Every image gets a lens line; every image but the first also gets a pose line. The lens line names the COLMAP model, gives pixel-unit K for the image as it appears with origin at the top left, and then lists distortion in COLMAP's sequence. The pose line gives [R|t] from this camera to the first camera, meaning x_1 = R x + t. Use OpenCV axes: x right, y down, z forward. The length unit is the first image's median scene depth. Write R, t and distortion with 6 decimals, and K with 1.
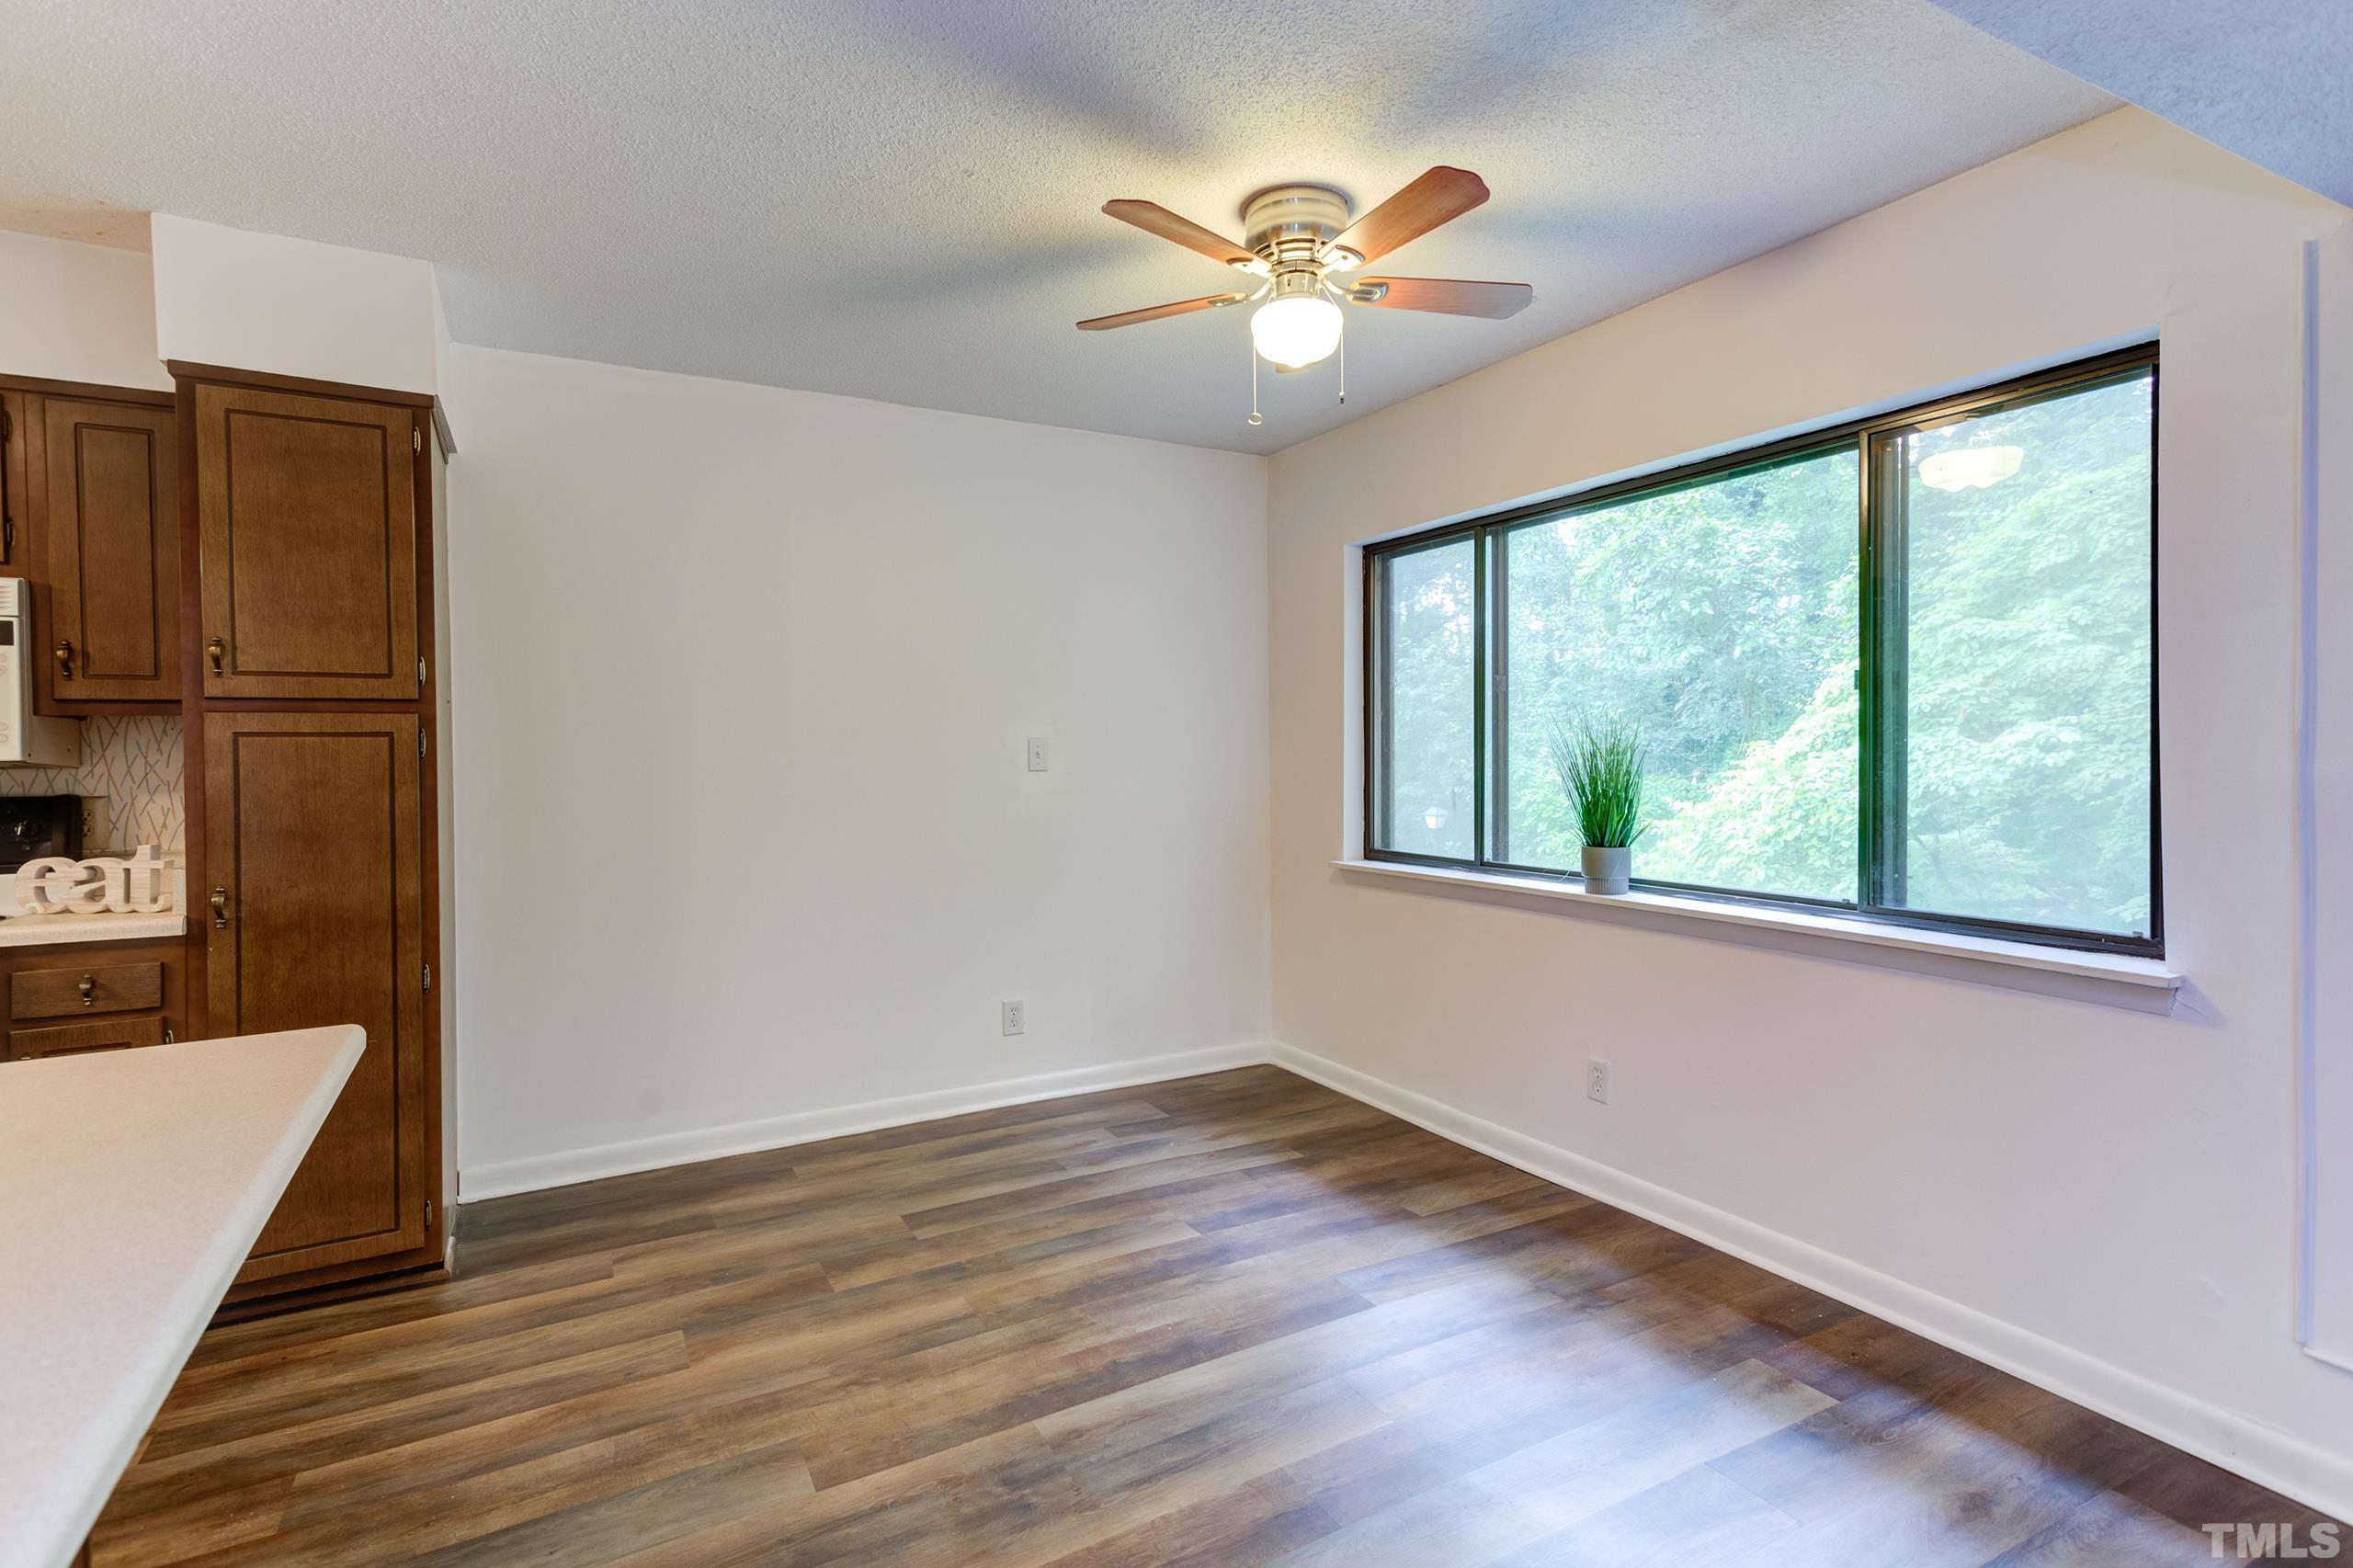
lens RADIAL K [[1143.7, 0, 1155.2], [0, 1143.7, 756.7], [0, 0, 1]] dist [0.001741, 0.008104]
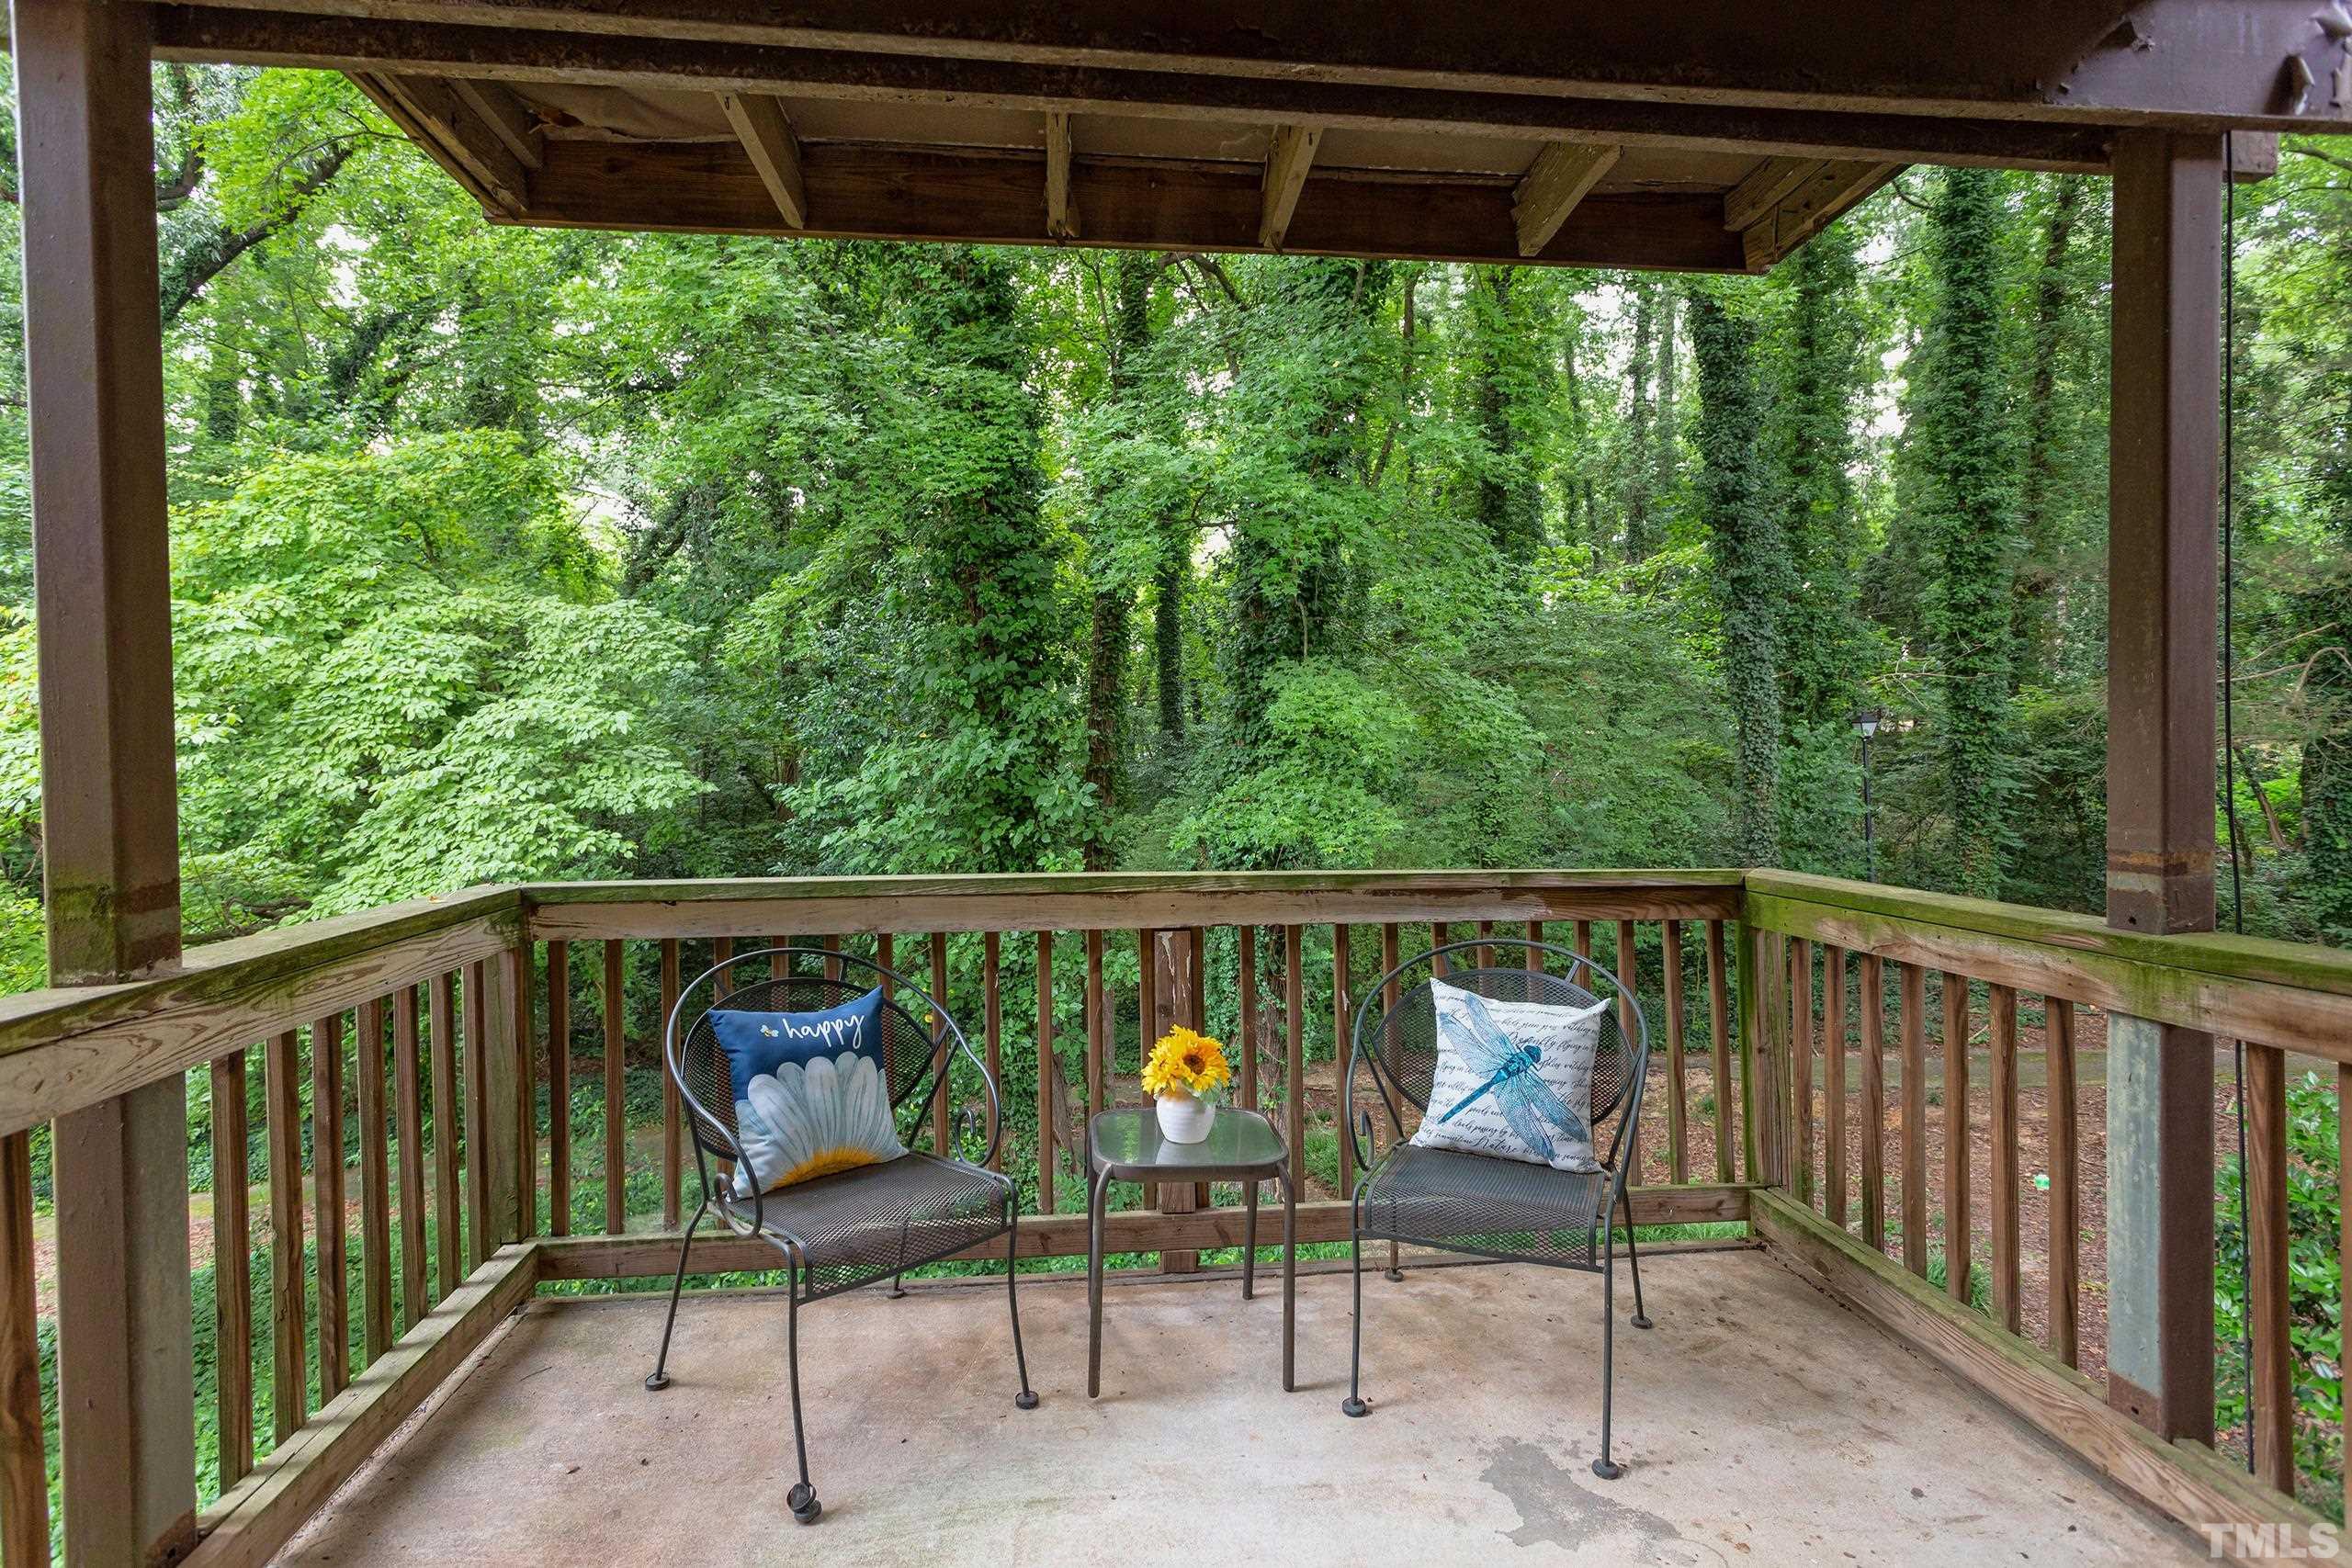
lens RADIAL K [[1105.1, 0, 1167.3], [0, 1105.1, 767.9], [0, 0, 1]] dist [0.002889, 0.000060]
pose [[0.384351, -0.007991, 0.923152, 0.957142], [0.004883, 0.999966, 0.006623, 0.010162], [-0.923174, 0.001962, 0.384377, 0.066159]]
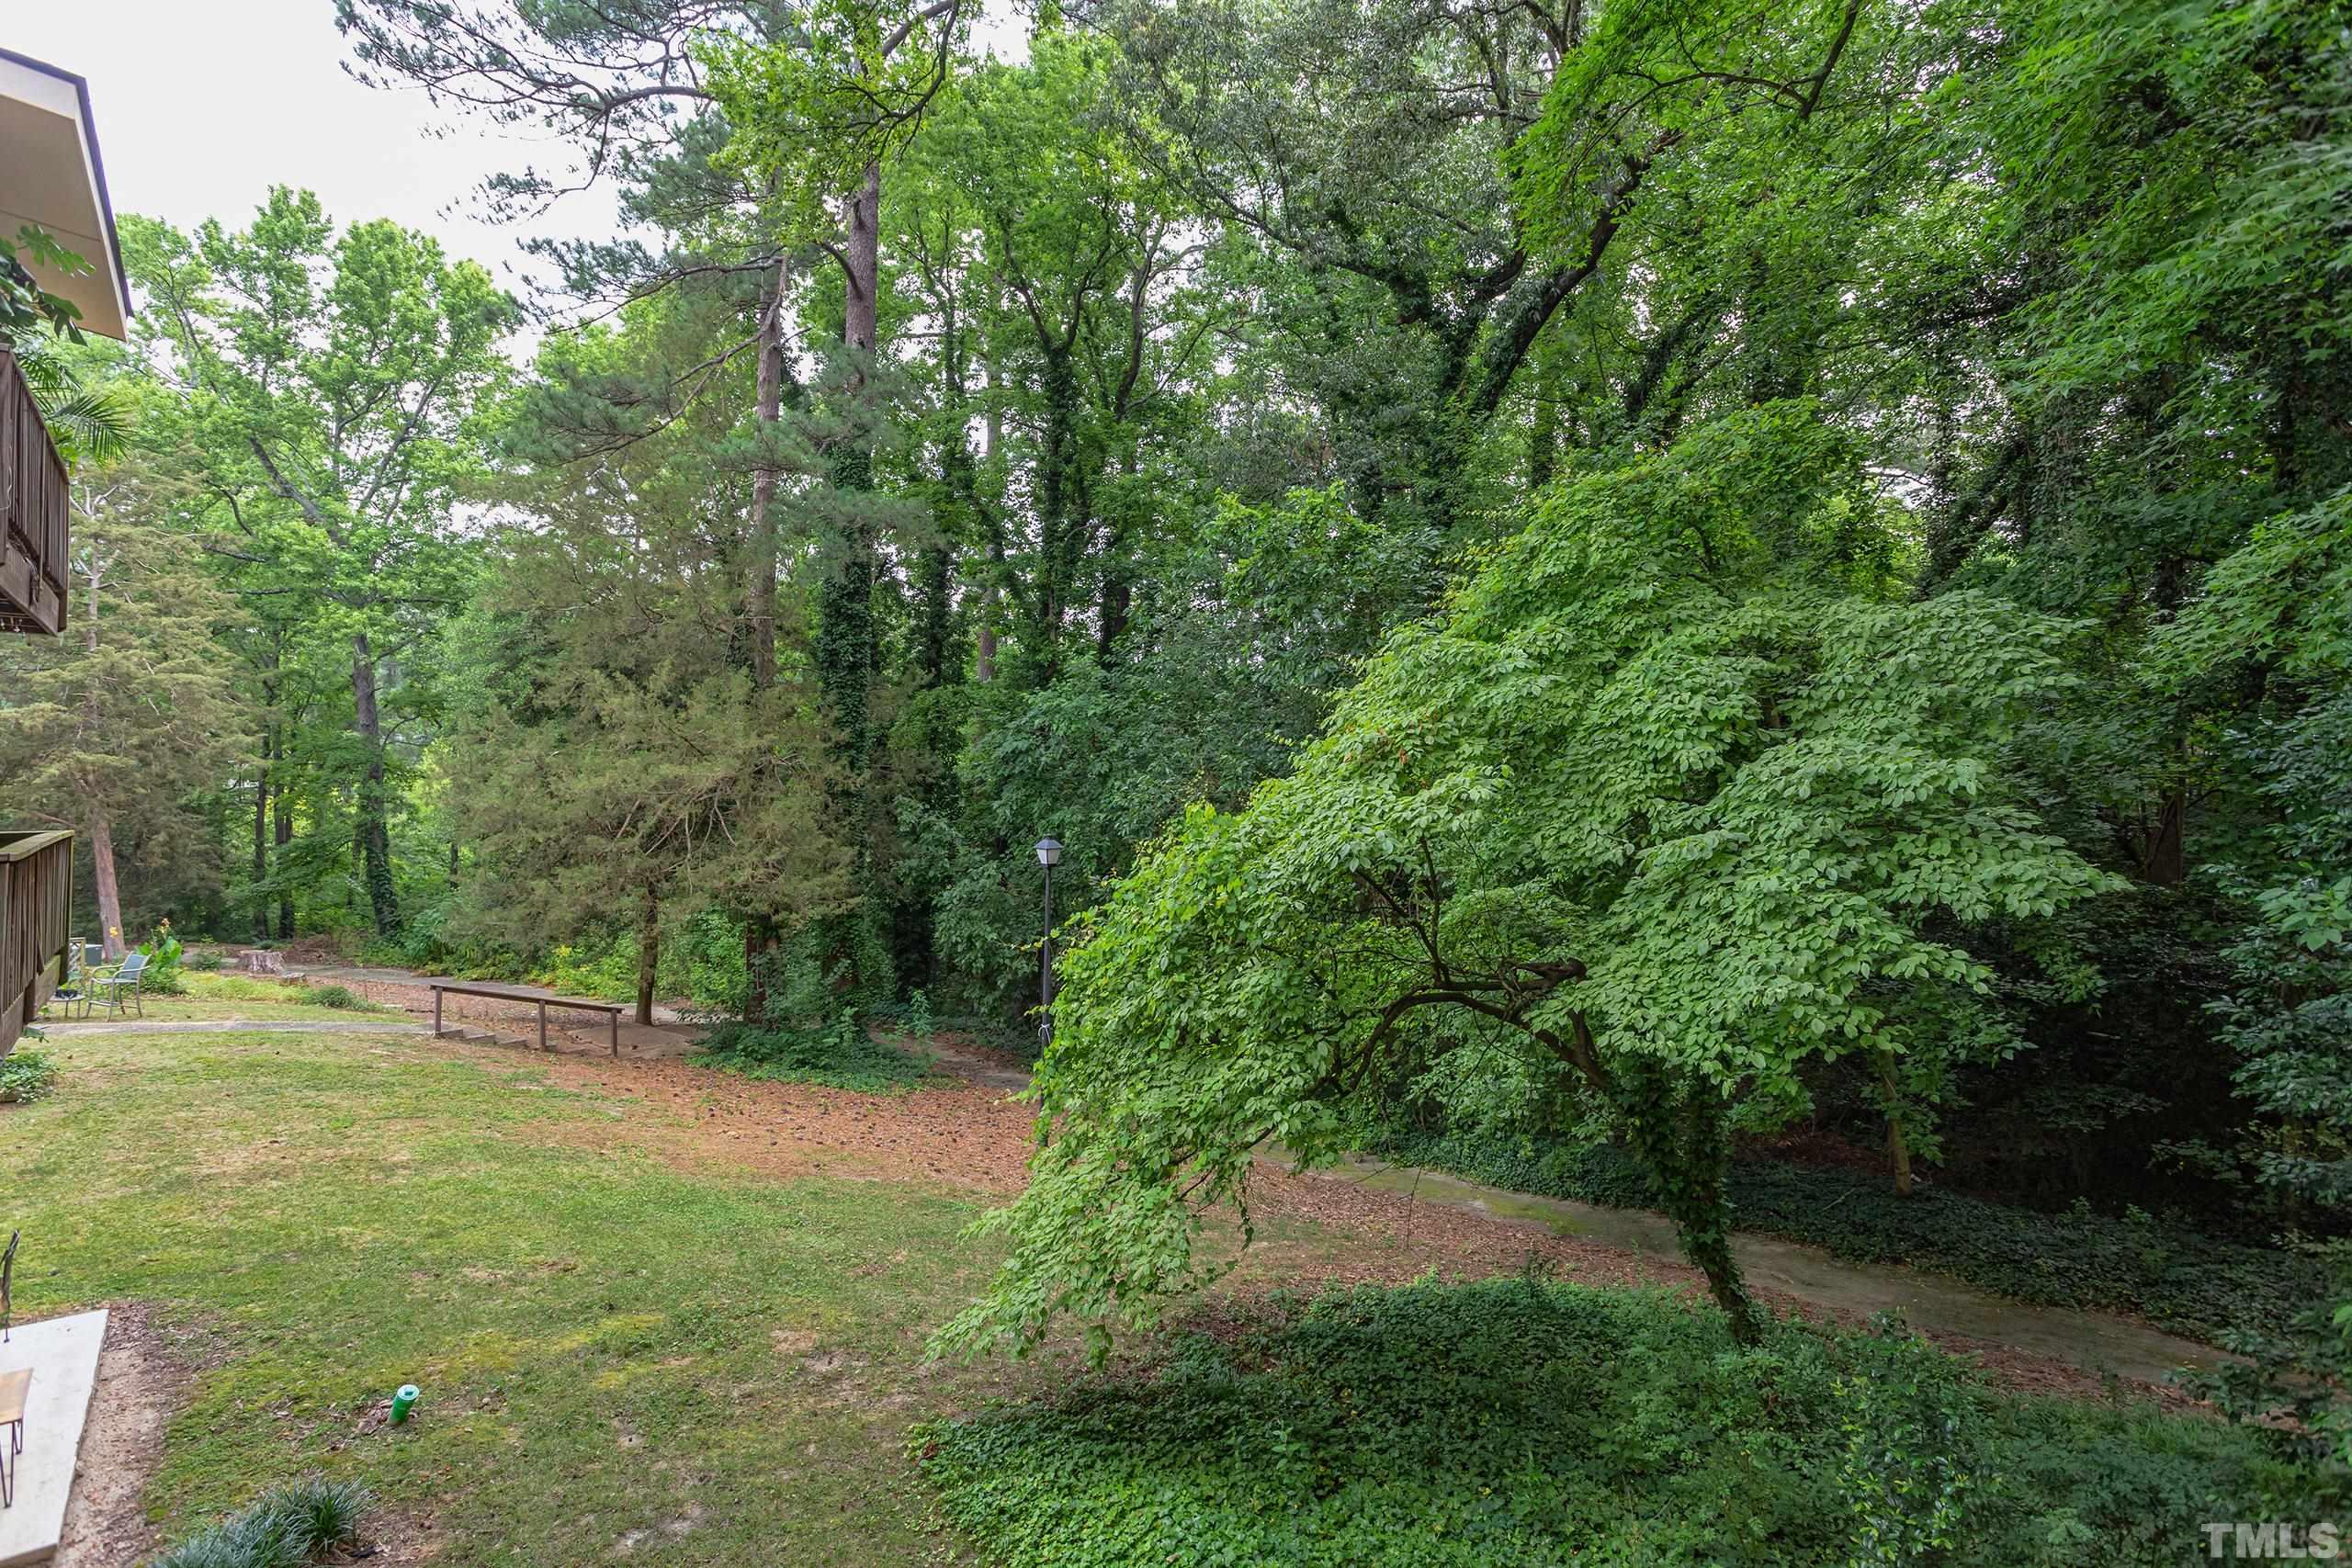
lens RADIAL K [[1189.3, 0, 1186.9], [0, 1189.3, 768.9], [0, 0, 1]] dist [-0.000726, 0.005337]
pose [[0.983642, 0.015445, 0.179473, 1.406175], [-0.016258, 0.999863, 0.003060, -0.100314], [-0.179401, -0.005928, 0.983758, 0.750466]]
